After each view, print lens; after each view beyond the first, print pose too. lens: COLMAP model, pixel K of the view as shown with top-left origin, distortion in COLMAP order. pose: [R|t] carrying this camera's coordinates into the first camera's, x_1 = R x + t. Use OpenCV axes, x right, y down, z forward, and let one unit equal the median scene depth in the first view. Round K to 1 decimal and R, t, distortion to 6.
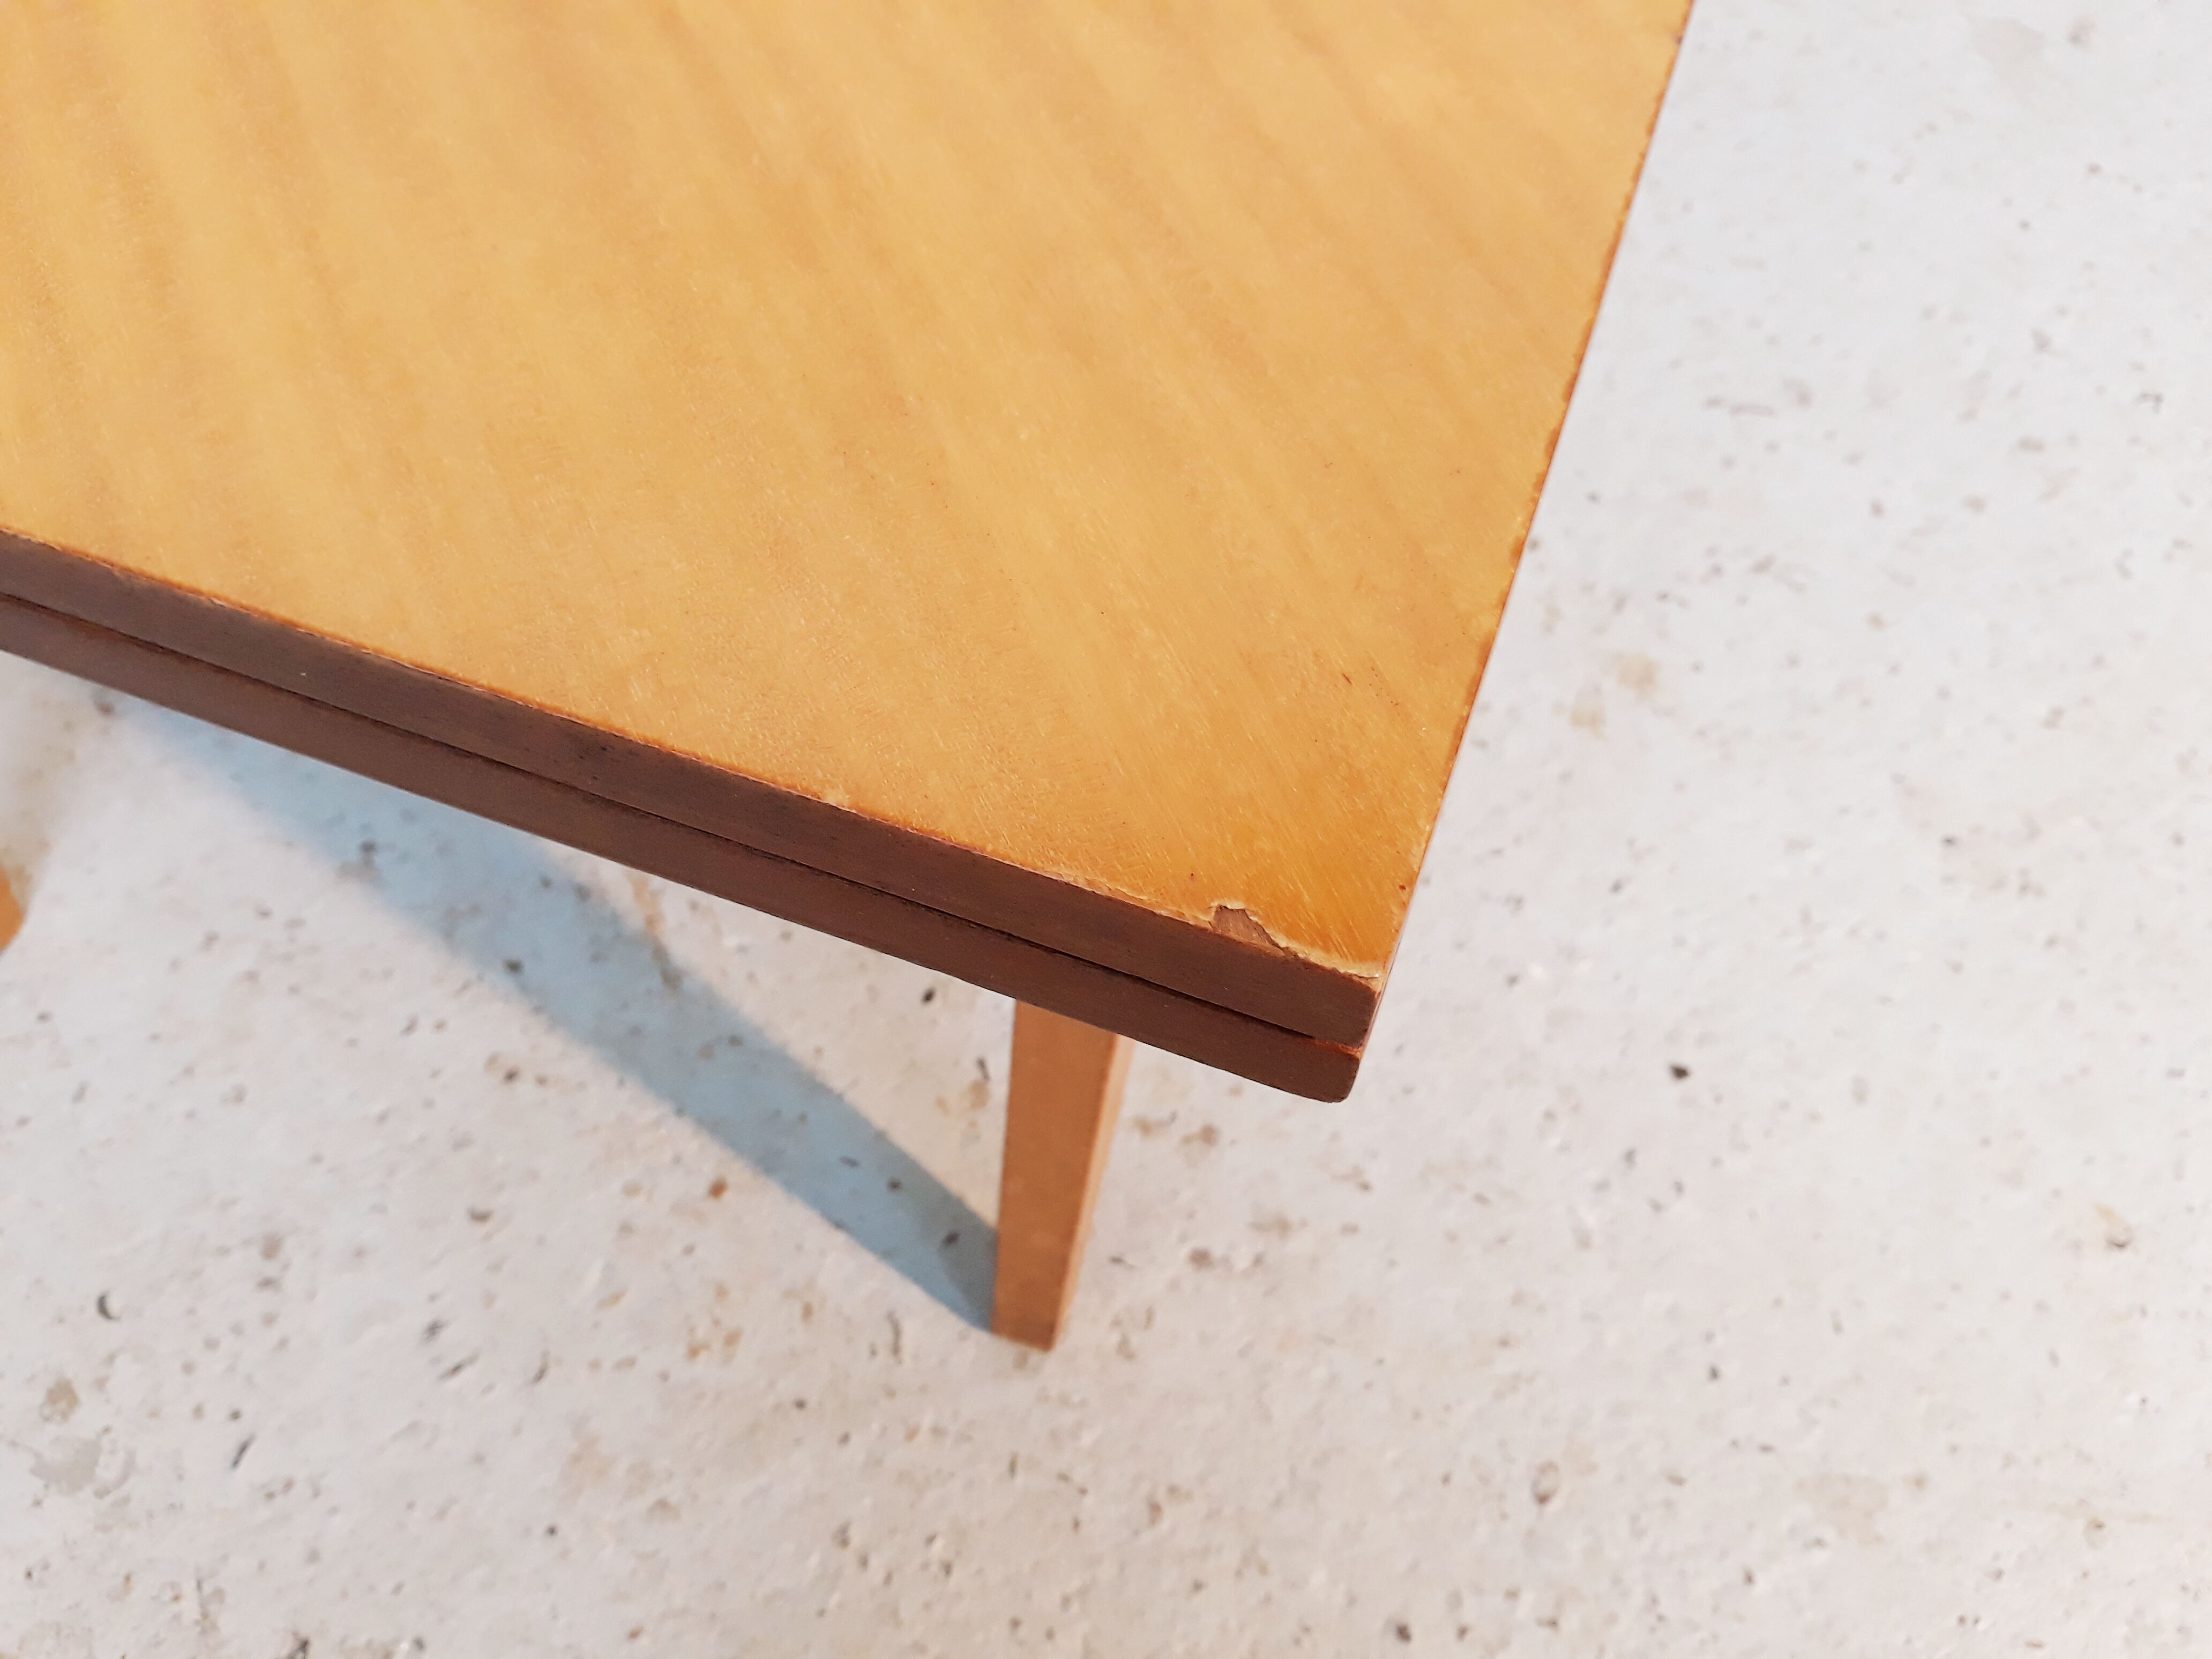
lens RADIAL K [[1840.5, 0, 1072.9], [0, 1840.5, 863.1], [0, 0, 1]] dist [-0.029677, 0.025737]
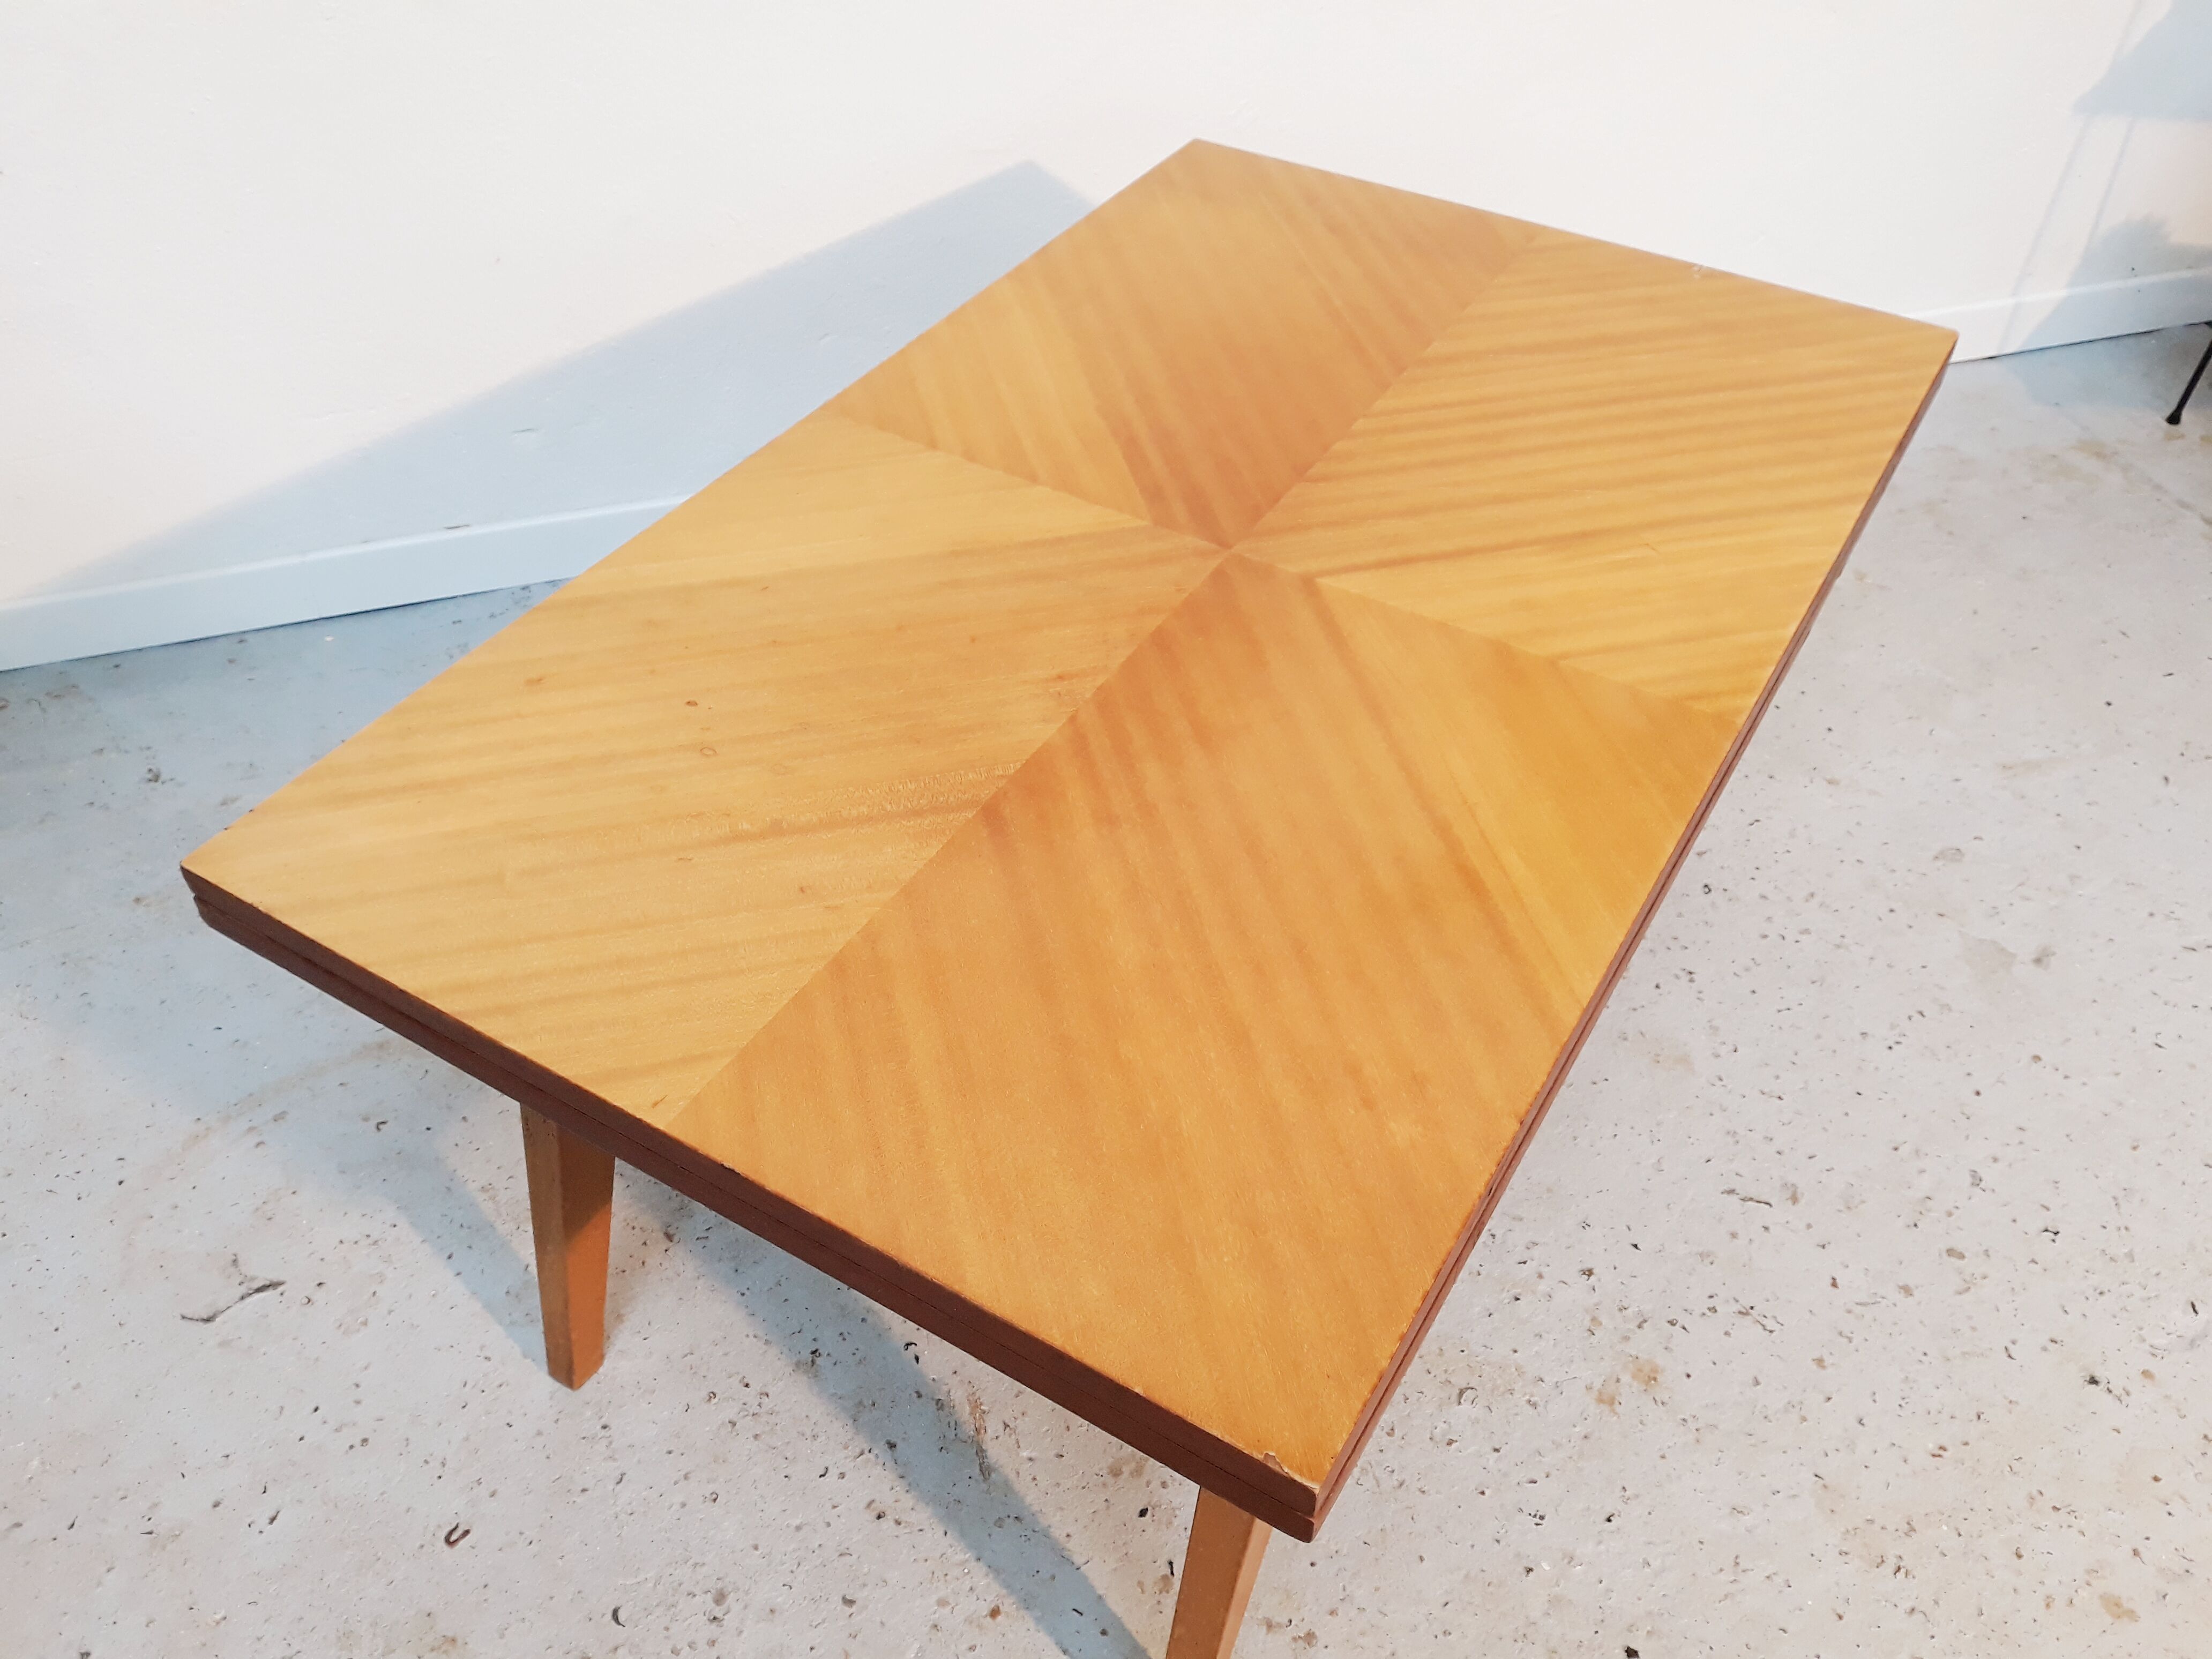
lens RADIAL K [[1840.5, 0, 1096.8], [0, 1840.5, 845.8], [0, 0, 1]] dist [-0.029677, 0.025737]
pose [[0.980673, 0.125982, -0.149700, 0.045377], [-0.165832, 0.941231, -0.294252, 0.006191], [0.103832, 0.313390, 0.943931, -0.688234]]
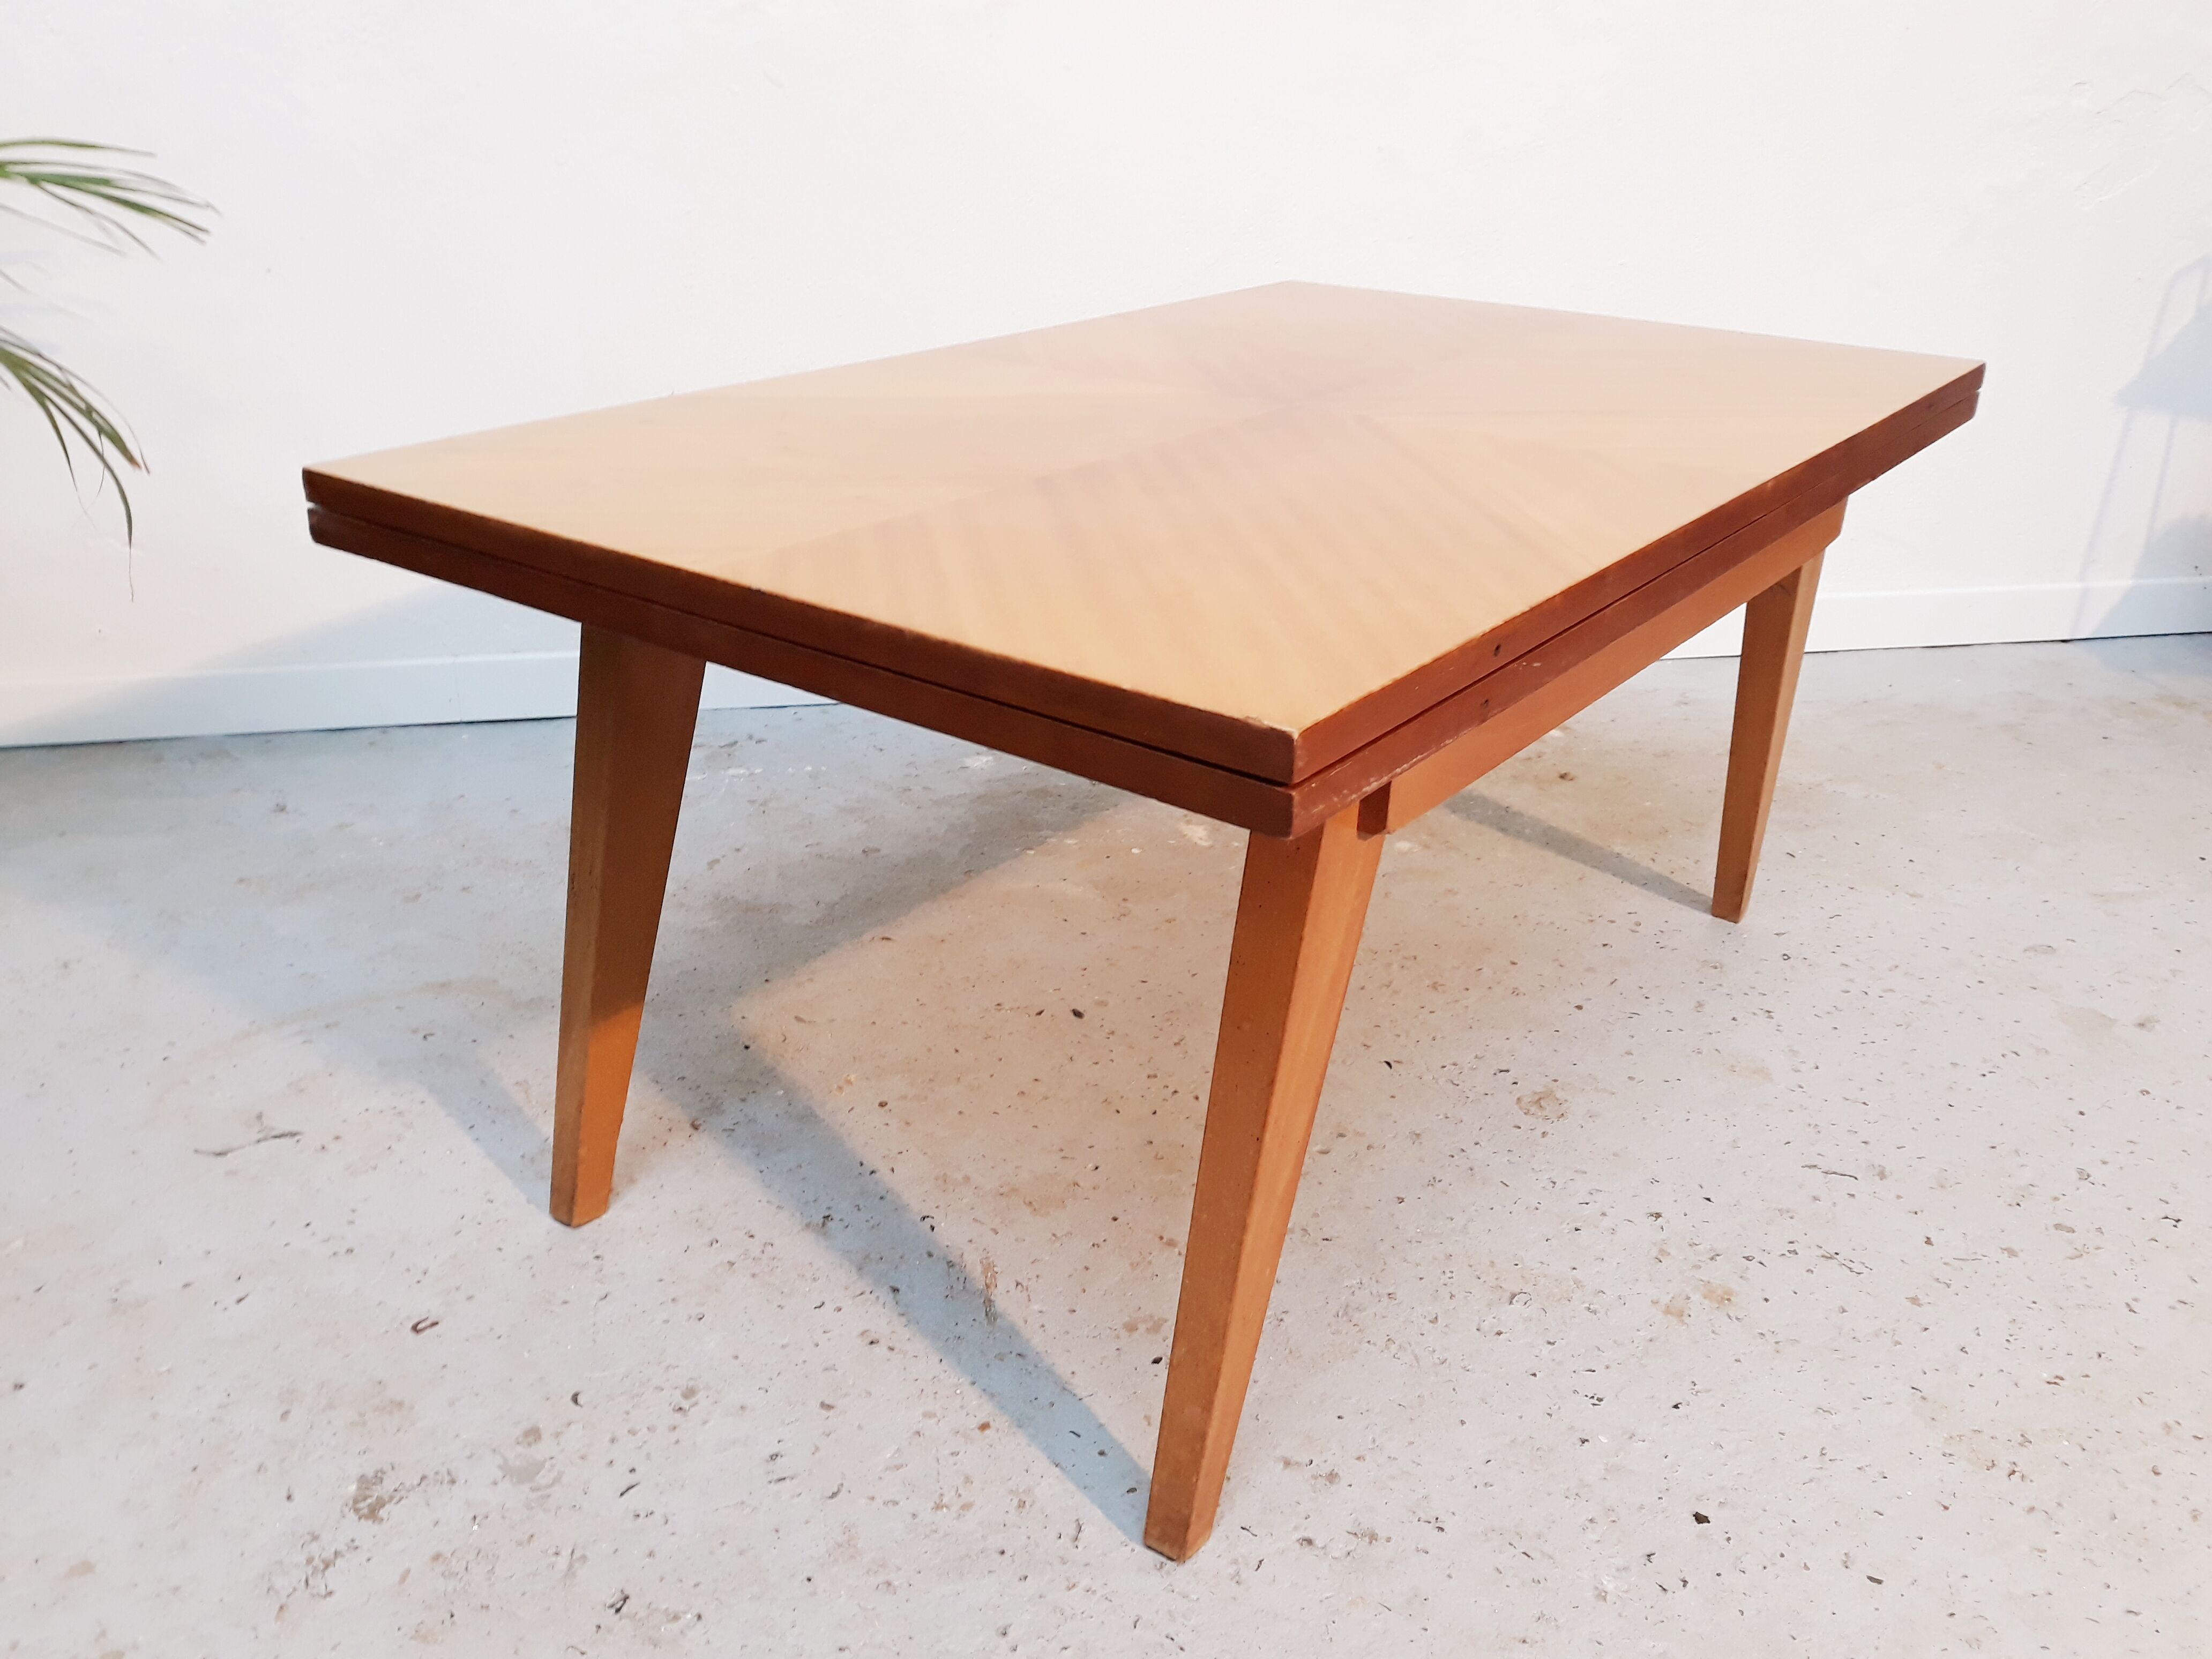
lens RADIAL K [[1840.5, 0, 1093.1], [0, 1840.5, 839.6], [0, 0, 1]] dist [-0.029677, 0.025737]
pose [[0.958309, 0.122648, -0.258072, 0.201758], [-0.253267, 0.782754, -0.568464, 0.613923], [0.132286, 0.610126, 0.781183, -0.386243]]
